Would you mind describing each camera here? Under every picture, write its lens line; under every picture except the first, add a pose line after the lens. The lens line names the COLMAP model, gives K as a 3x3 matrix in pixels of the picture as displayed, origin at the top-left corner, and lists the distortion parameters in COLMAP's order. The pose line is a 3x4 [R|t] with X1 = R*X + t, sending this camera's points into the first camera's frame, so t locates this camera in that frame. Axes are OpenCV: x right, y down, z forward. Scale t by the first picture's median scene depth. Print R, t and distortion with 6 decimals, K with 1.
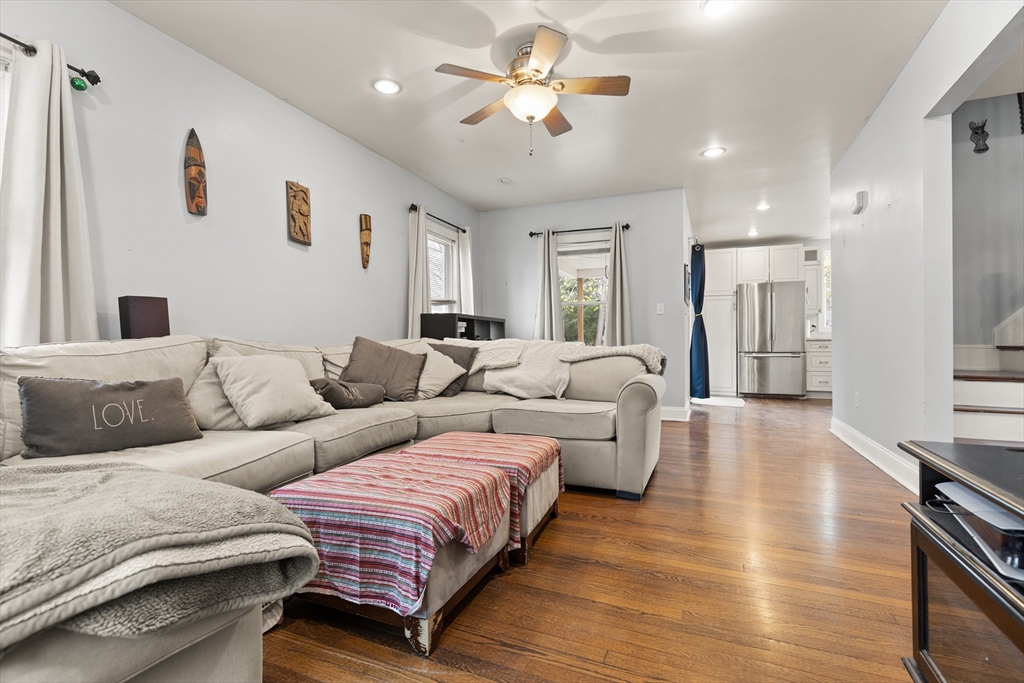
lens RADIAL K [[470.6, 0, 510.3], [0, 470.6, 340.1], [0, 0, 1]] dist [0.007348, -0.001287]
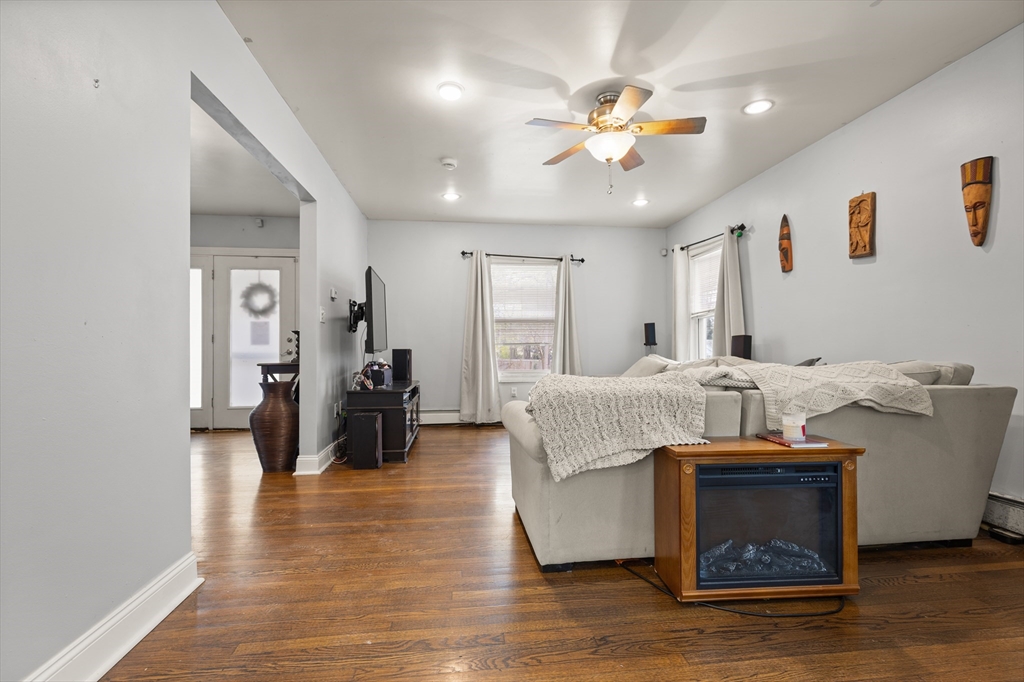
lens RADIAL K [[470.6, 0, 516.1], [0, 470.6, 343.8], [0, 0, 1]] dist [0.007348, -0.001287]
pose [[-0.858019, -0.004231, -0.513600, 0.521711], [0.005911, 0.999819, -0.018110, -0.017856], [0.513583, -0.018575, -0.857839, 1.207517]]
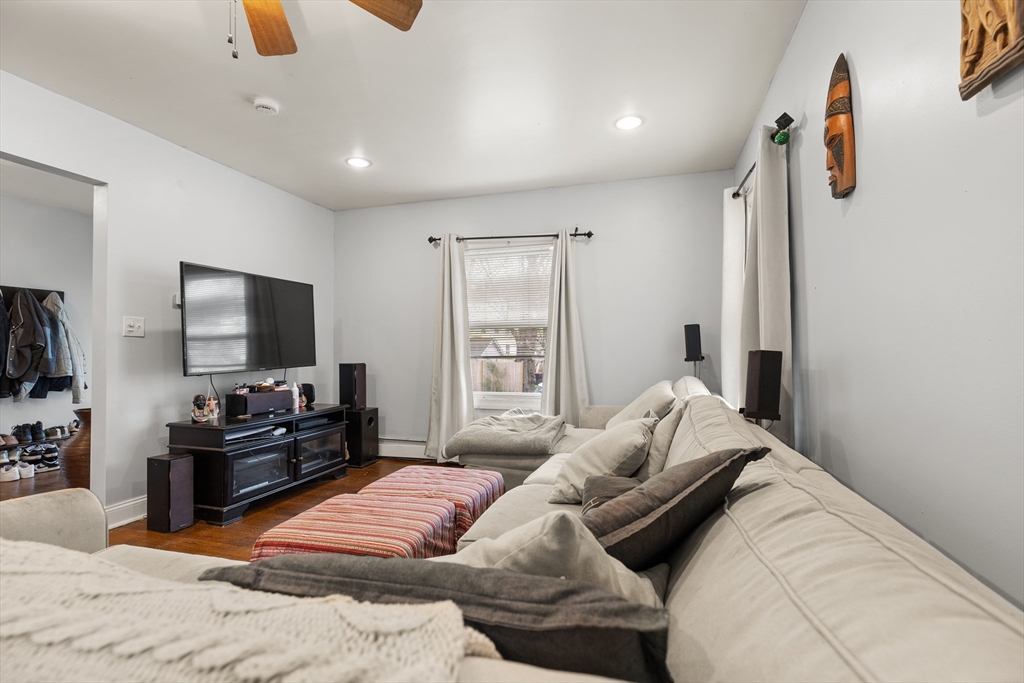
lens RADIAL K [[470.6, 0, 515.6], [0, 470.6, 342.2], [0, 0, 1]] dist [0.007348, -0.001287]
pose [[-0.993370, -0.000890, -0.114959, -0.132675], [0.002094, 0.999664, -0.025835, -0.049822], [0.114943, -0.025904, -0.993034, 1.020772]]
